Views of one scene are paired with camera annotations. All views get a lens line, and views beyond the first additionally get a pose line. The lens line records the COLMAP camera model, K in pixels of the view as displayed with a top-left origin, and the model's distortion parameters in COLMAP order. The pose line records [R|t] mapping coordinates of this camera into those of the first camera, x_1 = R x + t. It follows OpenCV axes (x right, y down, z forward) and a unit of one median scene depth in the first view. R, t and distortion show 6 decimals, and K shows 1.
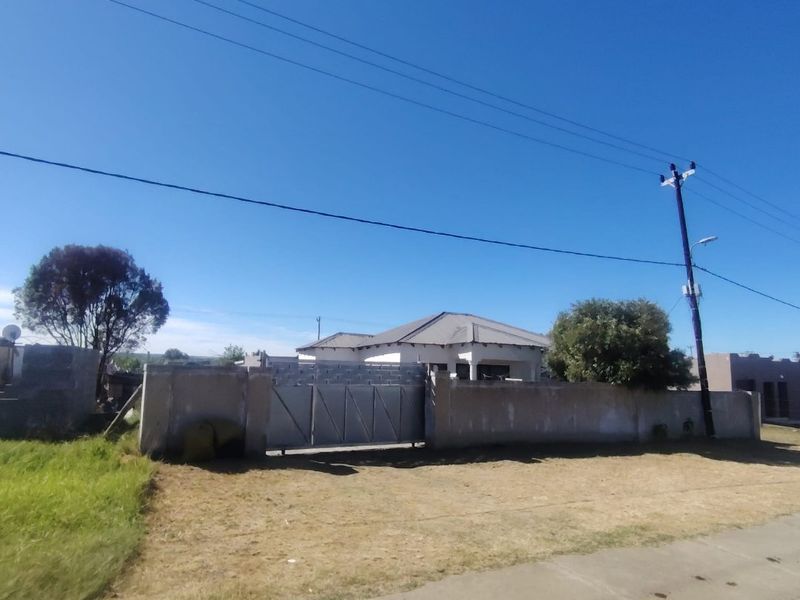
lens RADIAL K [[508.5, 0, 400.5], [0, 508.5, 301.4], [0, 0, 1]] dist [-0.007305, -0.002404]
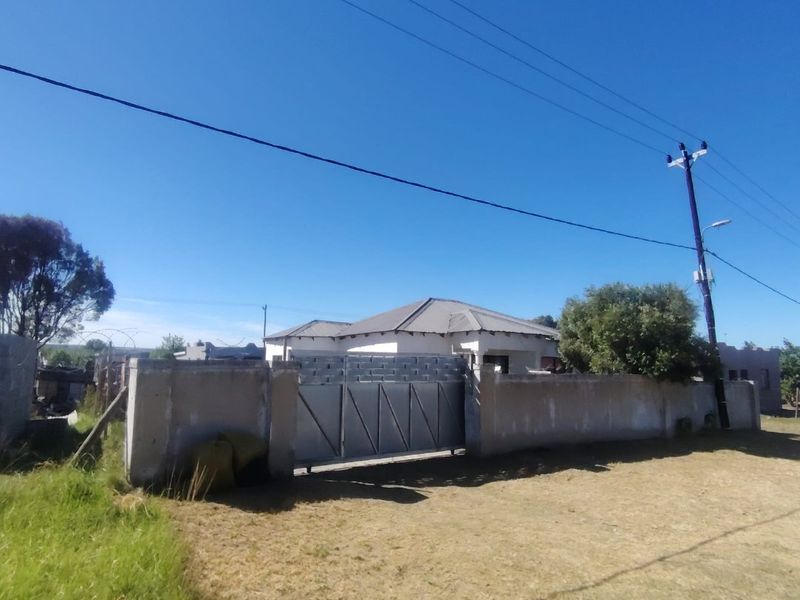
lens RADIAL K [[508.5, 0, 399.8], [0, 508.5, 299.0], [0, 0, 1]] dist [-0.007305, -0.002404]
pose [[0.992361, 0.007535, 0.123138, -0.127357], [-0.009331, 0.999858, 0.014012, 0.015140], [-0.123015, -0.015054, 0.992291, 0.142645]]
